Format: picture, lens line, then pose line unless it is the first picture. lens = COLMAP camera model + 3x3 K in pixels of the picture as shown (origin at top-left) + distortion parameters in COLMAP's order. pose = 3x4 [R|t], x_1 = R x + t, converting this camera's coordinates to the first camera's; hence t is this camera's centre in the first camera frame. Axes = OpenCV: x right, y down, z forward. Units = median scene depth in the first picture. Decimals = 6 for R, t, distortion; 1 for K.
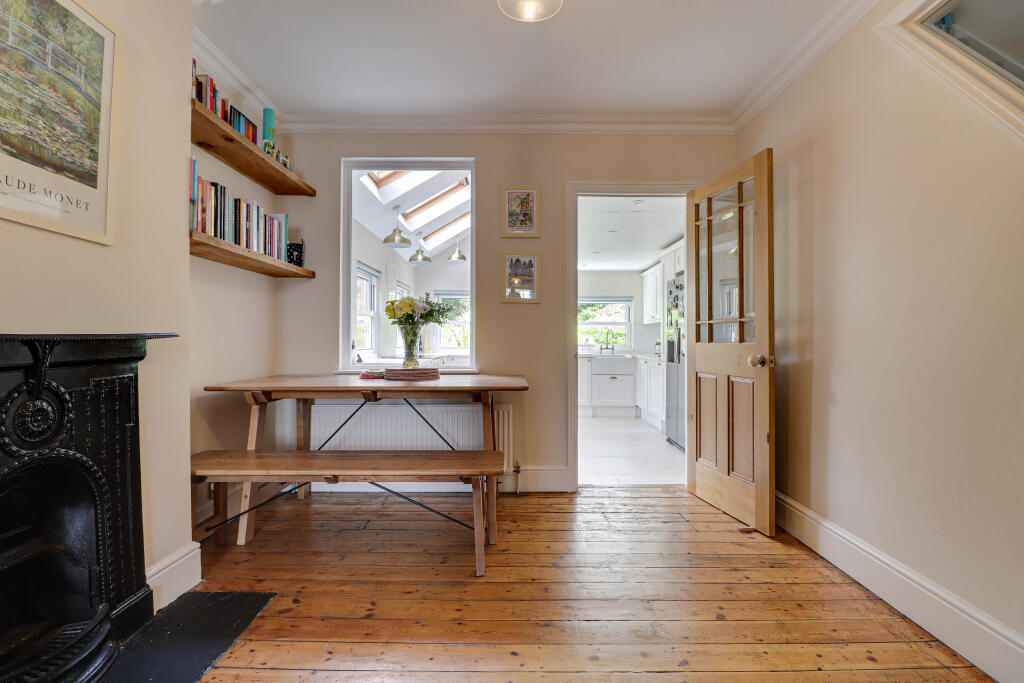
lens RADIAL K [[484.4, 0, 512.0], [0, 484.4, 341.5], [0, 0, 1]] dist [-0.004074, -0.000767]
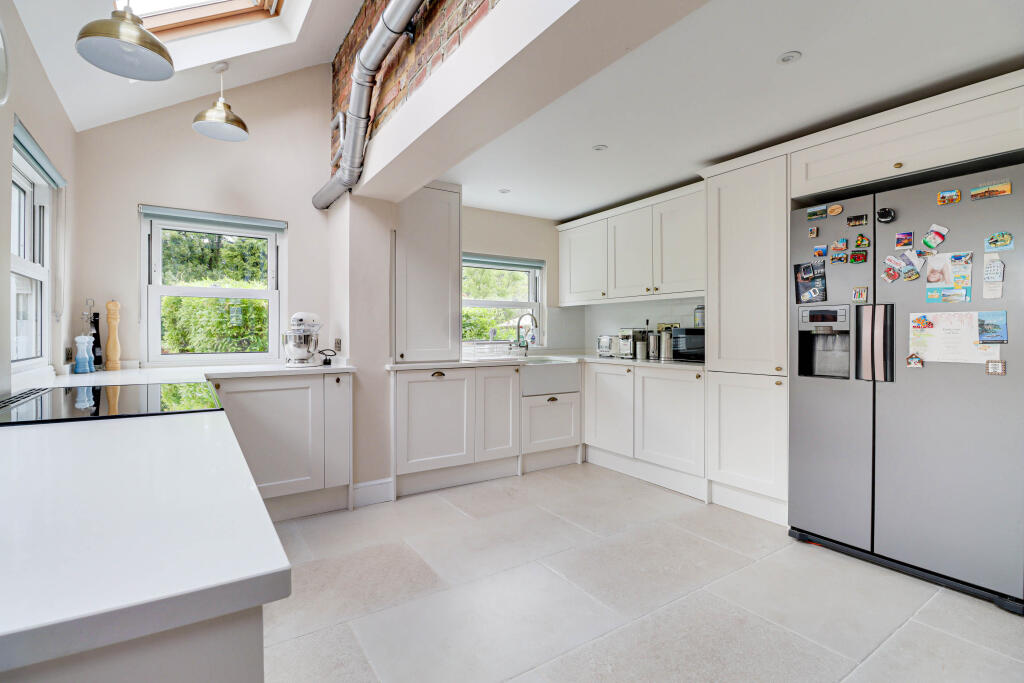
lens RADIAL K [[484.4, 0, 512.0], [0, 484.4, 341.5], [0, 0, 1]] dist [-0.004074, -0.000767]
pose [[0.827277, -0.016720, 0.561545, -0.141283], [0.009681, 0.999833, 0.015508, -0.001160], [-0.561710, -0.007393, 0.827301, 0.552065]]
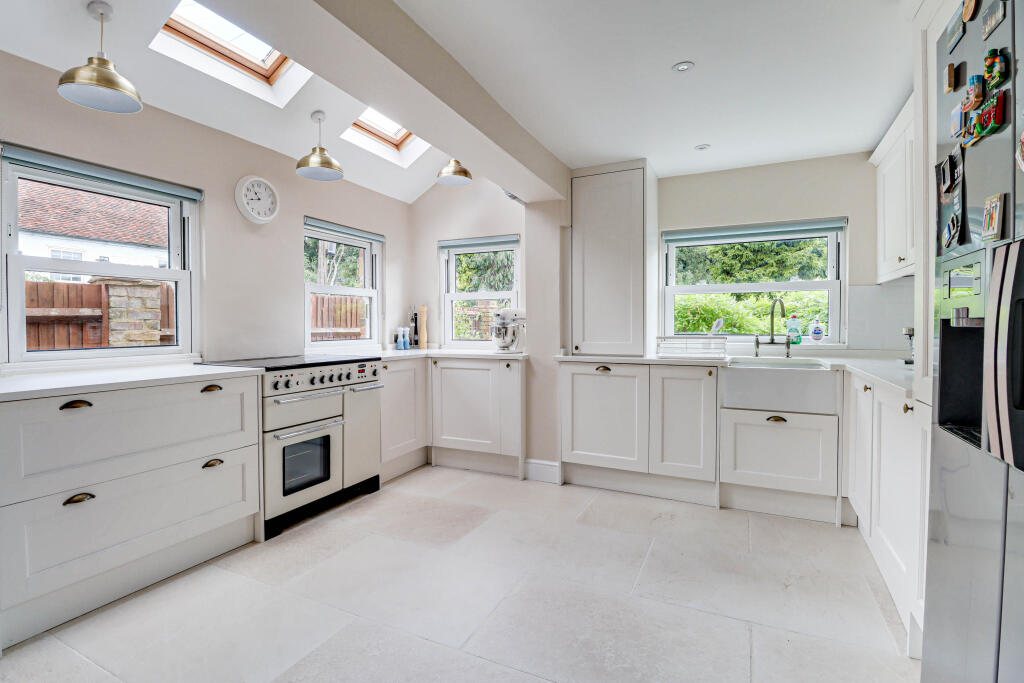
lens RADIAL K [[484.4, 0, 512.0], [0, 484.4, 341.5], [0, 0, 1]] dist [-0.004074, -0.000767]
pose [[0.903324, 0.005536, -0.428922, 0.179655], [0.005937, 0.999660, 0.025404, 0.000218], [0.428917, -0.025495, 0.902984, 0.540638]]
